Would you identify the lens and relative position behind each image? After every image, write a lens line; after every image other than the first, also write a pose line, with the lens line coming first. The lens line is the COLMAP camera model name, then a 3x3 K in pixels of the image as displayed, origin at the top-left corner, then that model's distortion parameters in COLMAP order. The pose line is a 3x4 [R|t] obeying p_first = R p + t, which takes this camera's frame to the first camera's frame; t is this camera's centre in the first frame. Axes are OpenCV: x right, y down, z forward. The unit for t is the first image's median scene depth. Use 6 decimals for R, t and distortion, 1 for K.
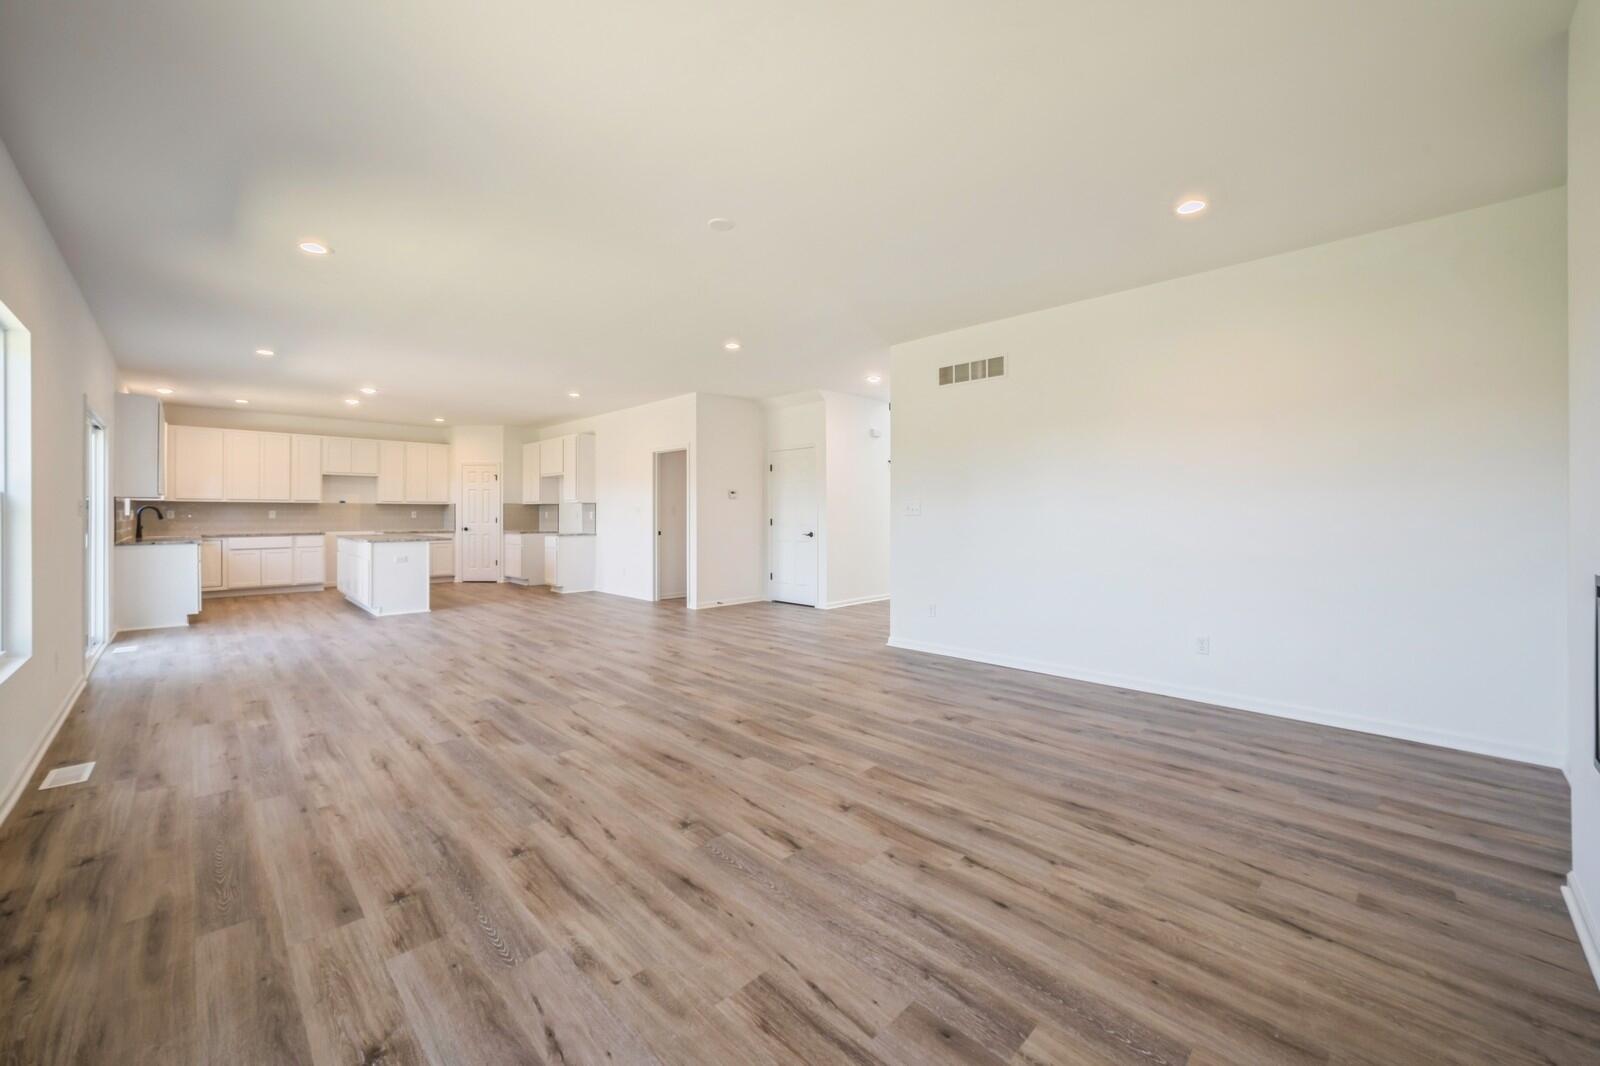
lens RADIAL K [[624.1, 0, 796.1], [0, 624.1, 521.8], [0, 0, 1]] dist [0.002704, 0.000142]
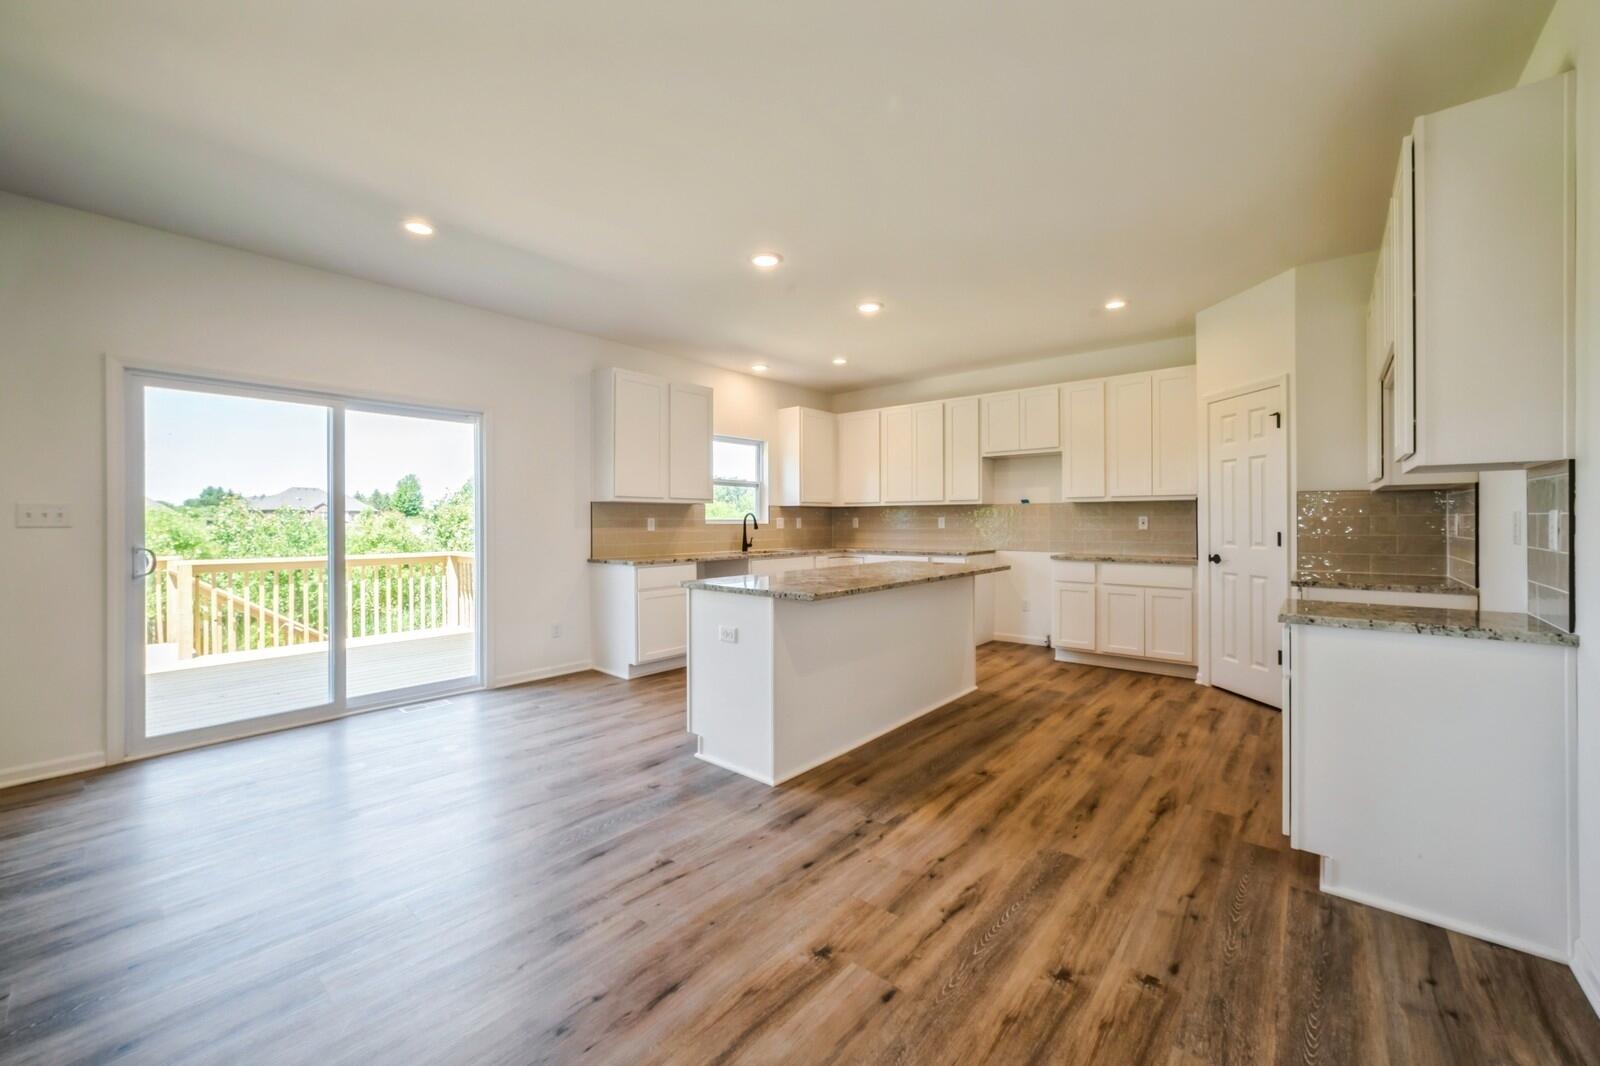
lens RADIAL K [[624.1, 0, 796.7], [0, 624.1, 525.8], [0, 0, 1]] dist [0.002704, 0.000142]
pose [[0.067346, 0.011756, -0.997660, -0.148193], [-0.005926, 0.999918, 0.011382, -0.013790], [0.997712, 0.005146, 0.067410, 0.730278]]
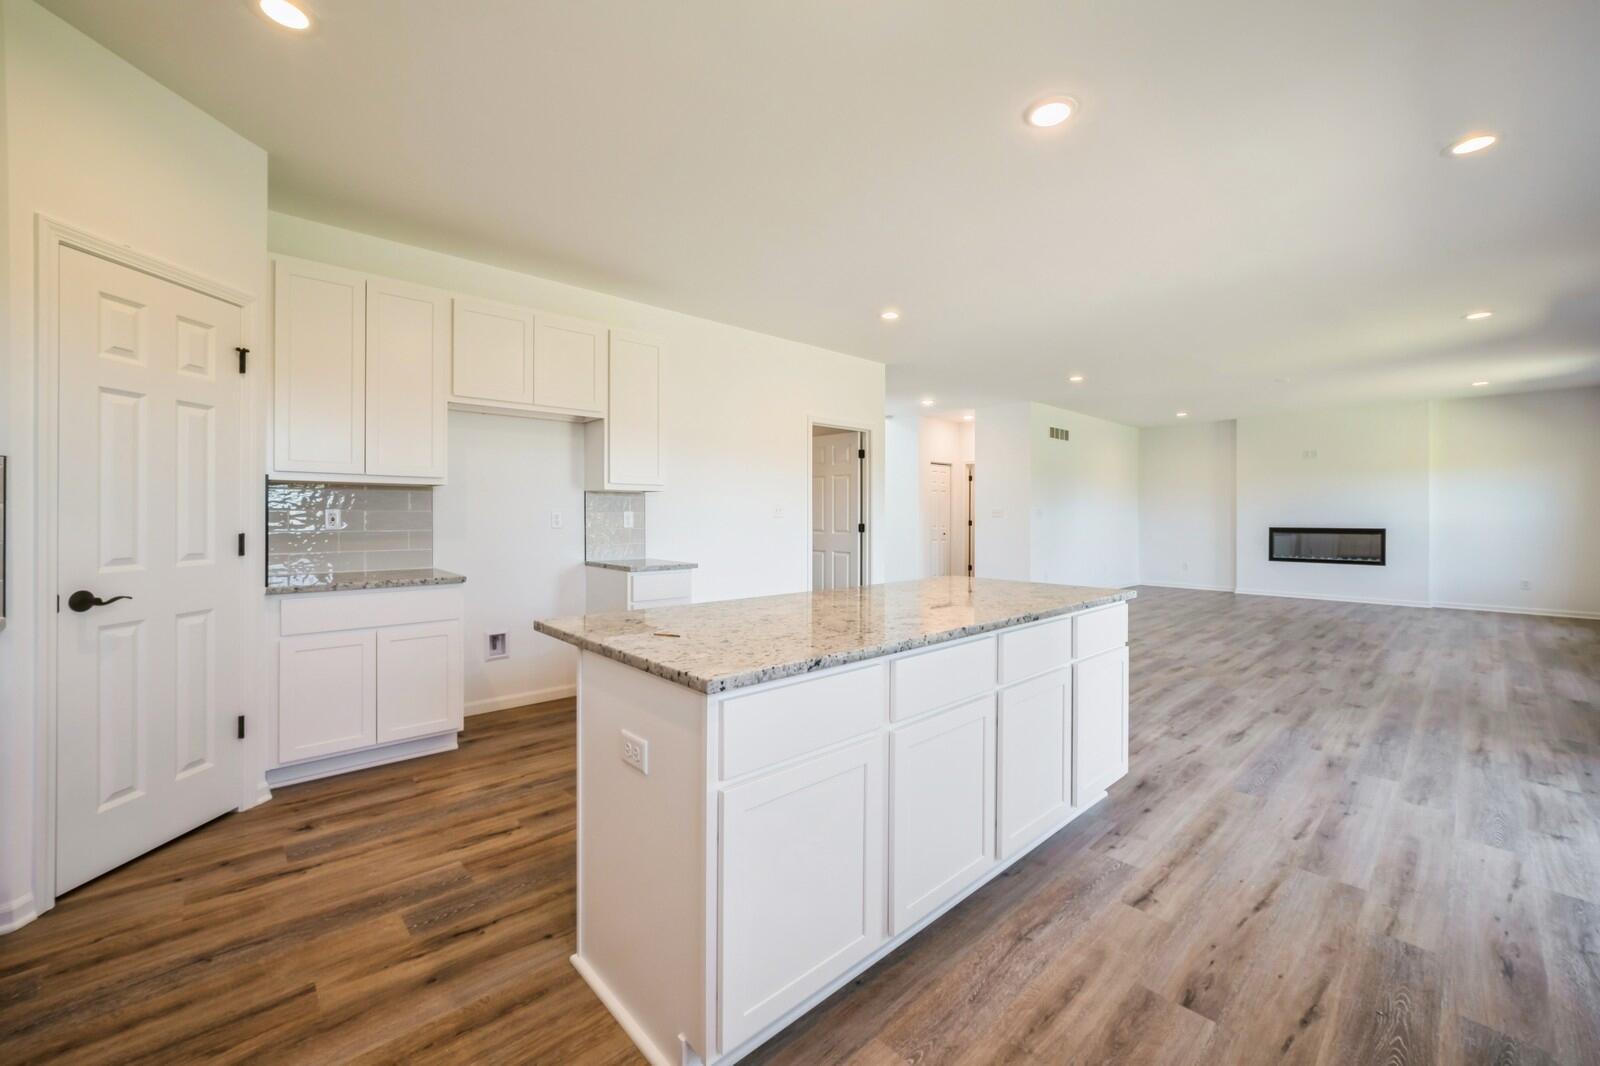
lens RADIAL K [[624.1, 0, 799.1], [0, 624.1, 522.2], [0, 0, 1]] dist [0.002704, 0.000142]
pose [[0.051380, -0.006677, 0.998657, -0.729867], [0.006459, 0.999959, 0.006353, -0.011853], [-0.998658, 0.006124, 0.051421, 0.816160]]
